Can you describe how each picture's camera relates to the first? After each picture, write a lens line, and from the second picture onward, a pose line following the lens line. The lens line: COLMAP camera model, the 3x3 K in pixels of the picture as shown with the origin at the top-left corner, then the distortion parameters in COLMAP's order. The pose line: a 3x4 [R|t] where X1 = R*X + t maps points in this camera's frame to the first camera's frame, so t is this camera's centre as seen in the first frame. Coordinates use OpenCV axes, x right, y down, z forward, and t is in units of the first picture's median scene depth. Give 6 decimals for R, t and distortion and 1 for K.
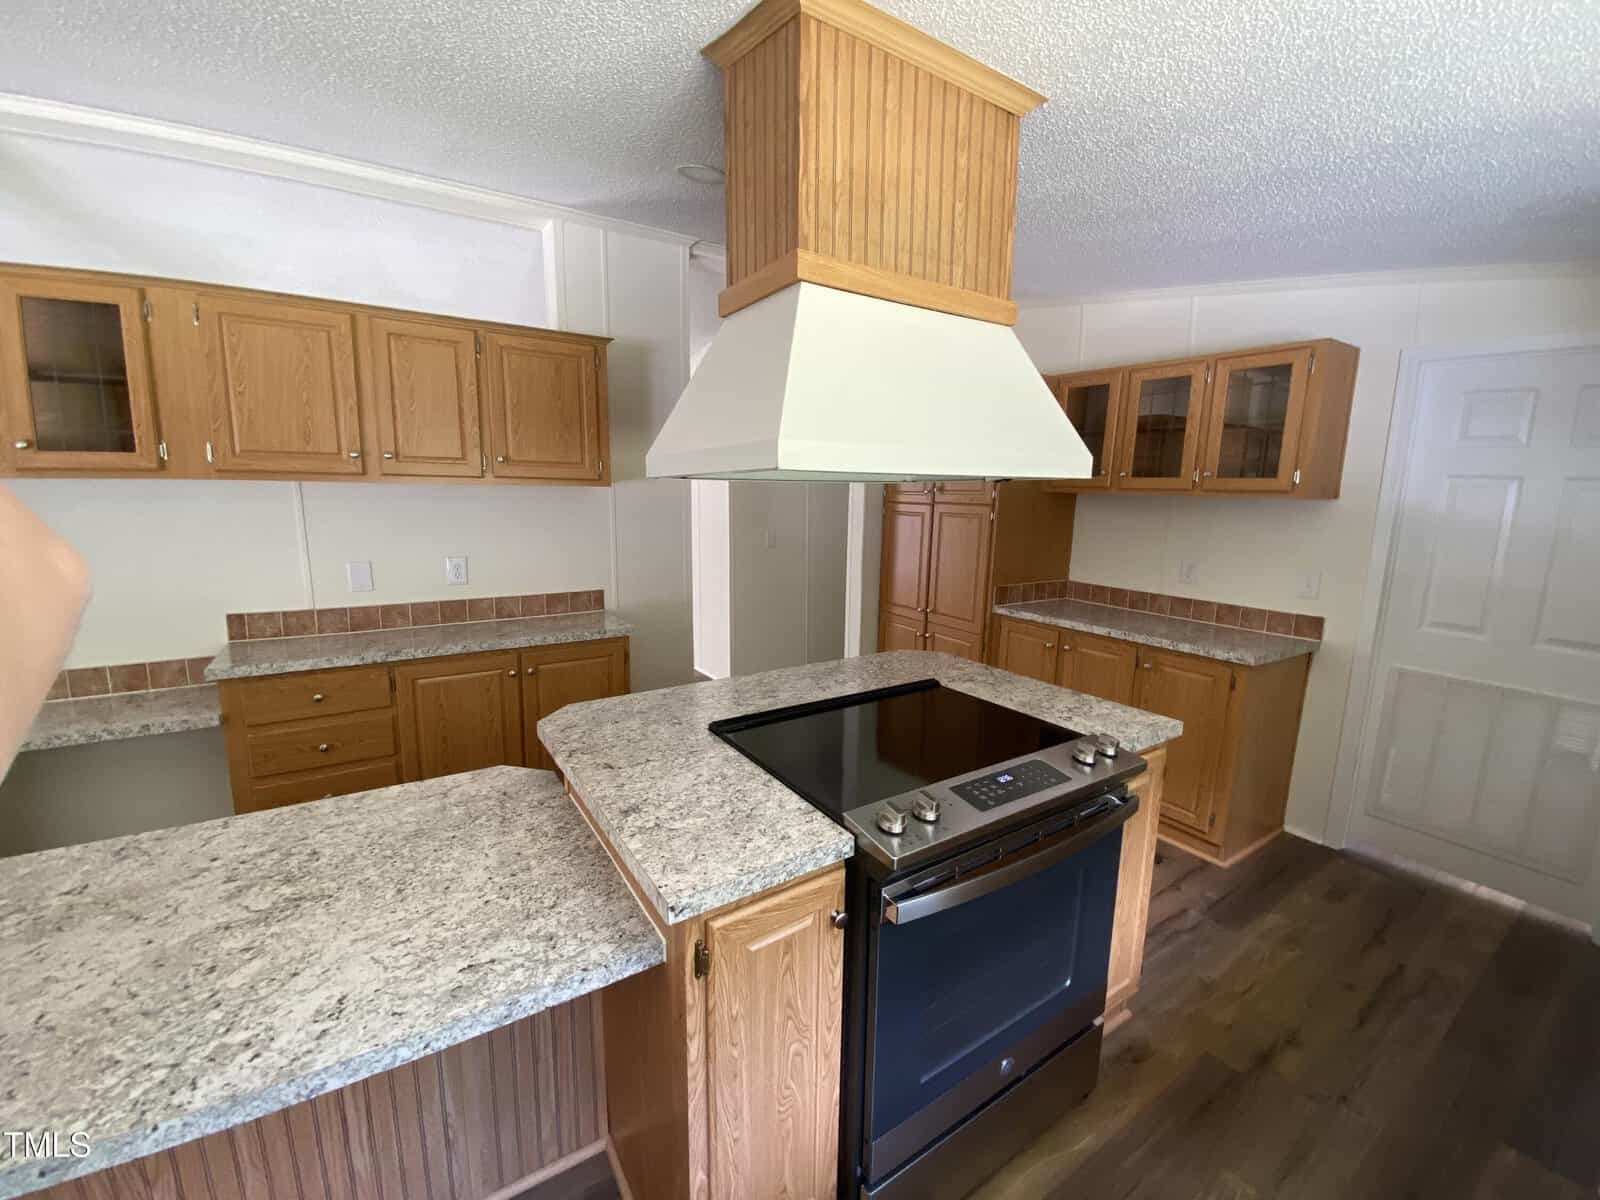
lens RADIAL K [[651.0, 0, 798.2], [0, 651.0, 599.0], [0, 0, 1]] dist [0.012928, -0.016360]
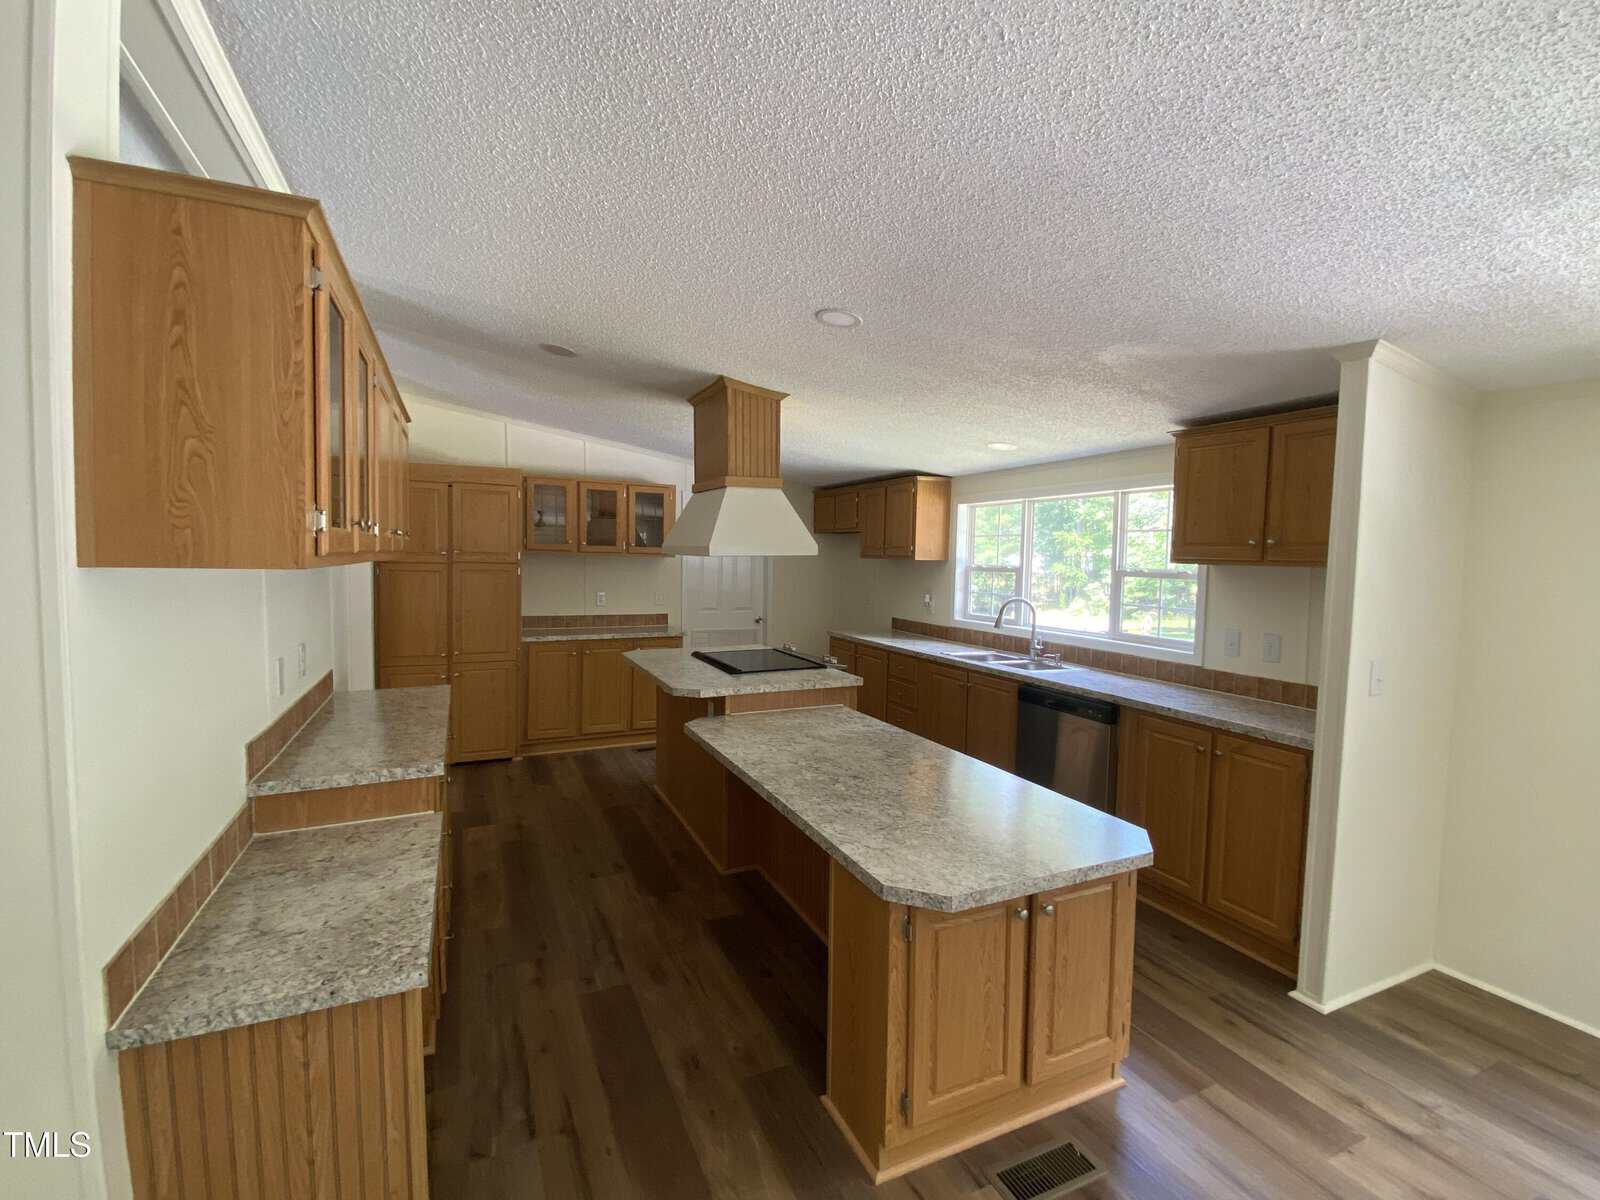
lens RADIAL K [[743.4, 0, 800.0], [0, 743.4, 600.0], [0, 0, 1]] dist [0.022080, -0.027173]
pose [[0.146621, -0.074932, 0.986351, -1.565209], [0.150353, 0.987230, 0.052649, -0.081314], [-0.977700, 0.140581, 0.156014, 0.246074]]
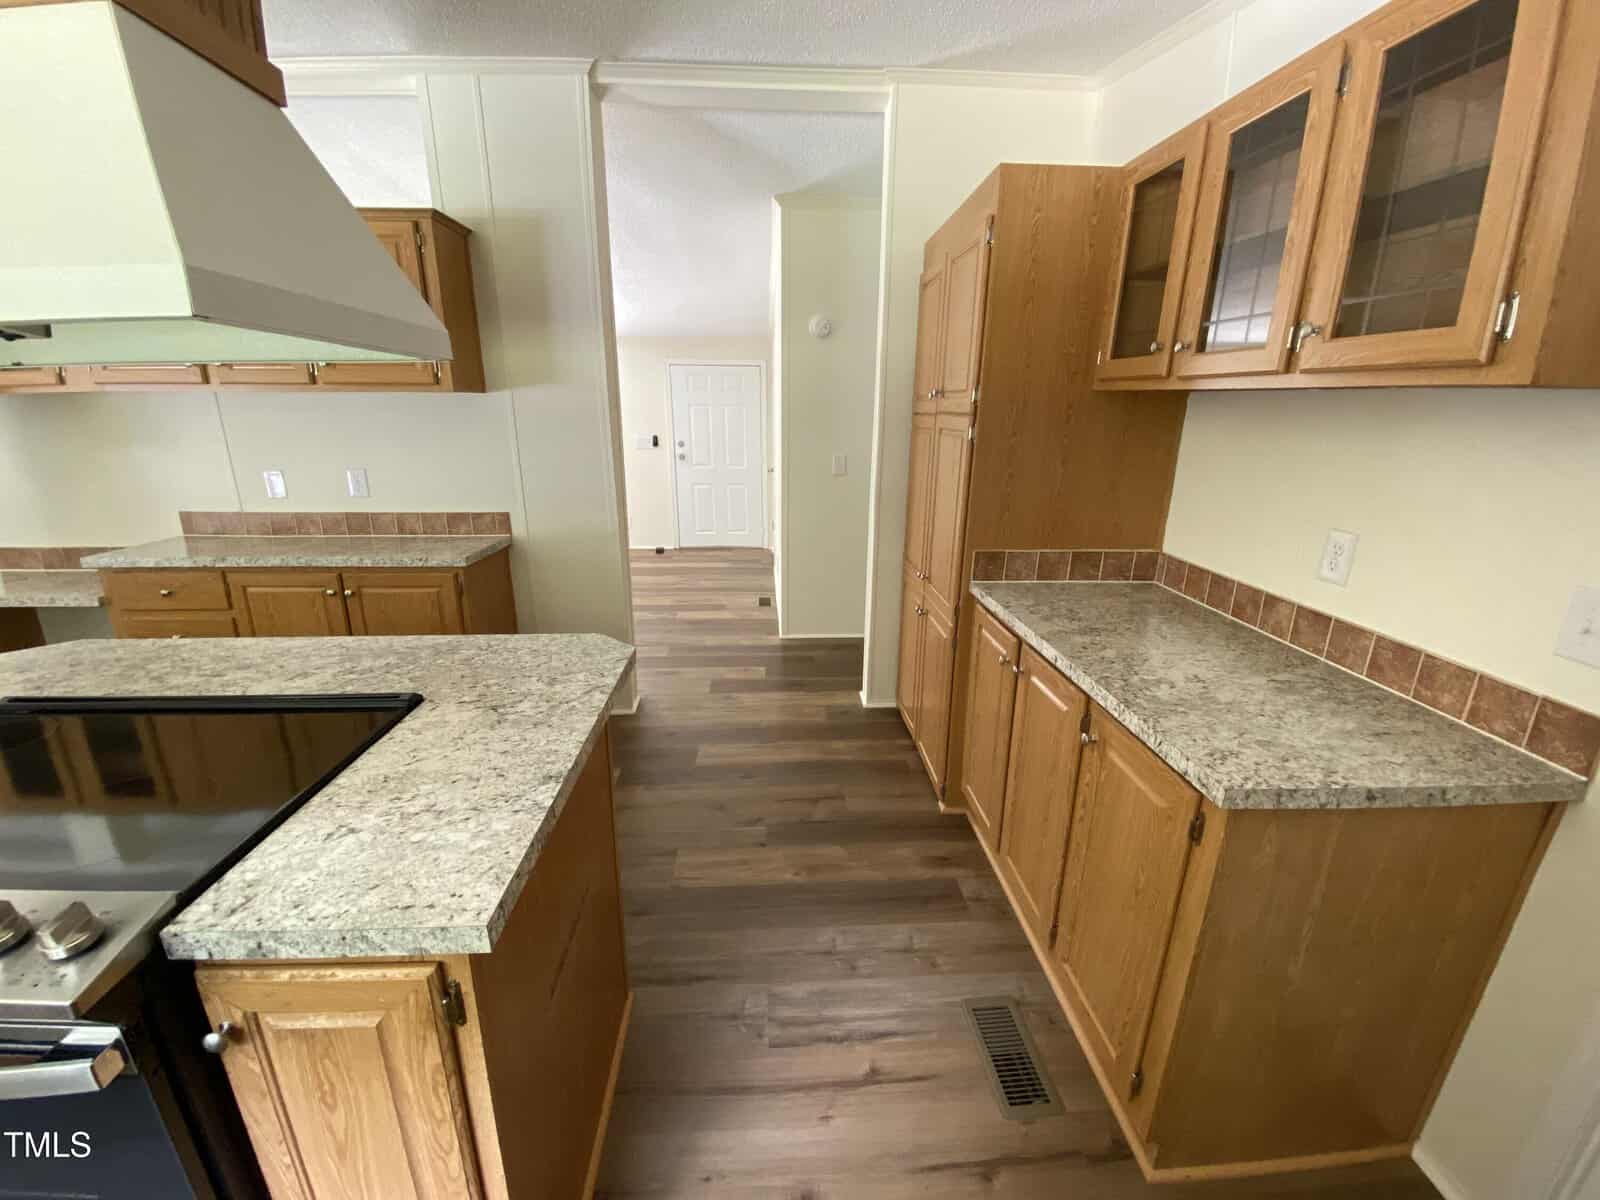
lens RADIAL K [[651.0, 0, 798.2], [0, 651.0, 599.0], [0, 0, 1]] dist [0.012928, -0.016360]
pose [[0.863576, 0.132354, -0.486537, 0.633317], [-0.075741, 0.988036, 0.134343, -0.059244], [0.498497, -0.079165, 0.863269, 0.514565]]
